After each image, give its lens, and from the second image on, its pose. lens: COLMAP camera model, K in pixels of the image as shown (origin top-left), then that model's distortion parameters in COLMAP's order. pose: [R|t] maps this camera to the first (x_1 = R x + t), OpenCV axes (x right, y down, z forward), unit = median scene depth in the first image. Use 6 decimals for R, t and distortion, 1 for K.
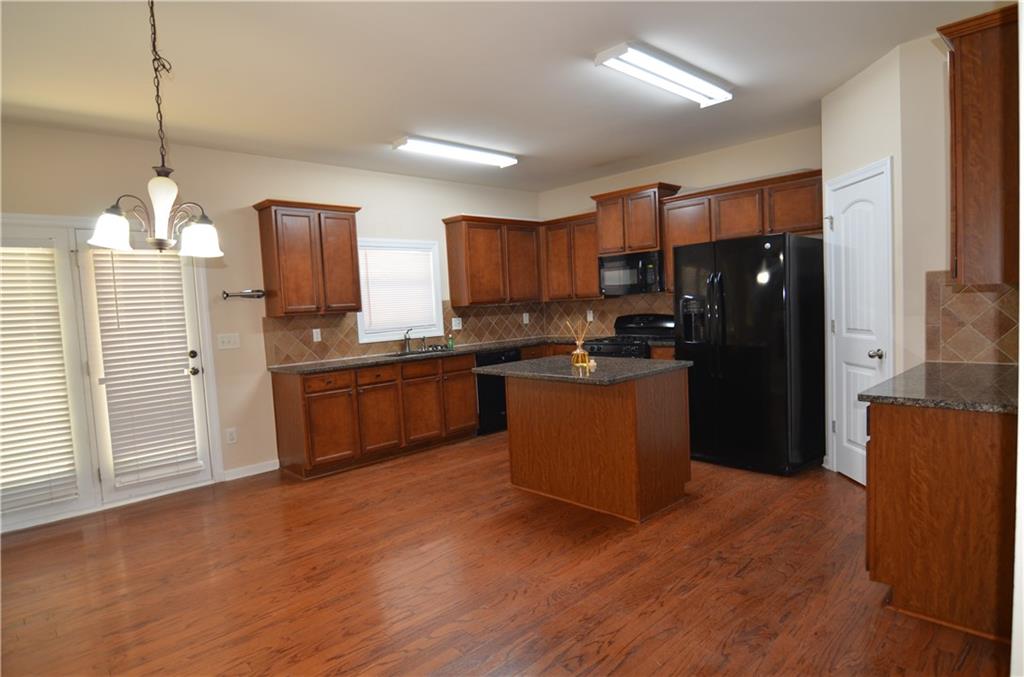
lens RADIAL K [[567.1, 0, 512.3], [0, 567.1, 339.1], [0, 0, 1]] dist [-0.000202, -0.000200]
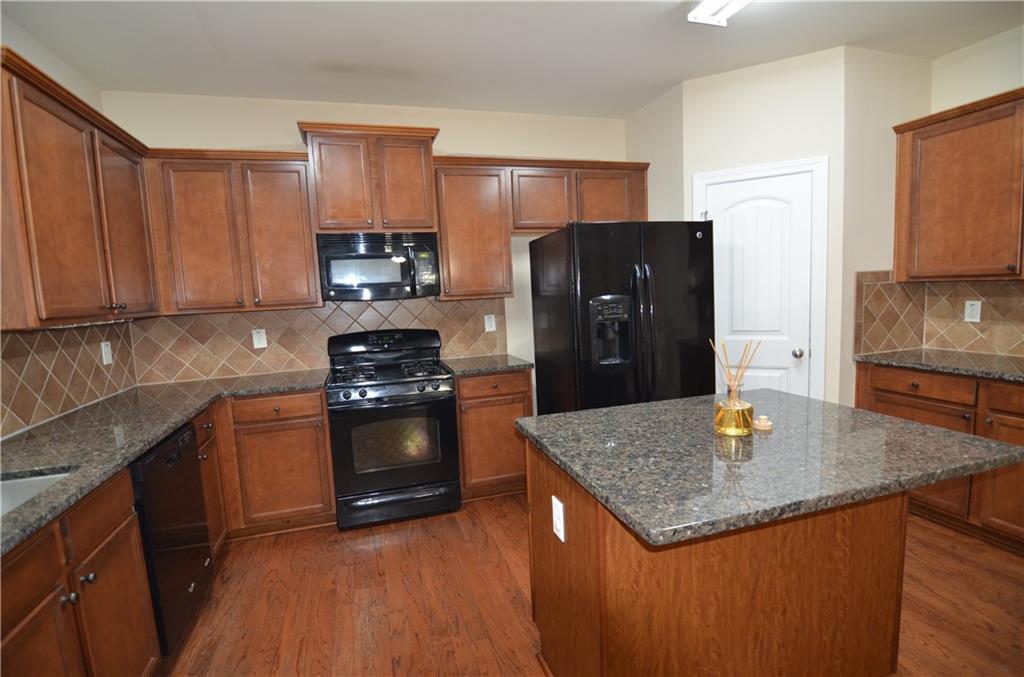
lens RADIAL K [[497.5, 0, 511.4], [0, 497.5, 340.1], [0, 0, 1]] dist [-0.001069, -0.000240]
pose [[0.446538, -0.061282, 0.892664, -0.200316], [0.081630, 0.996282, 0.027562, -0.033854], [-0.891033, 0.060561, 0.449880, 0.569797]]
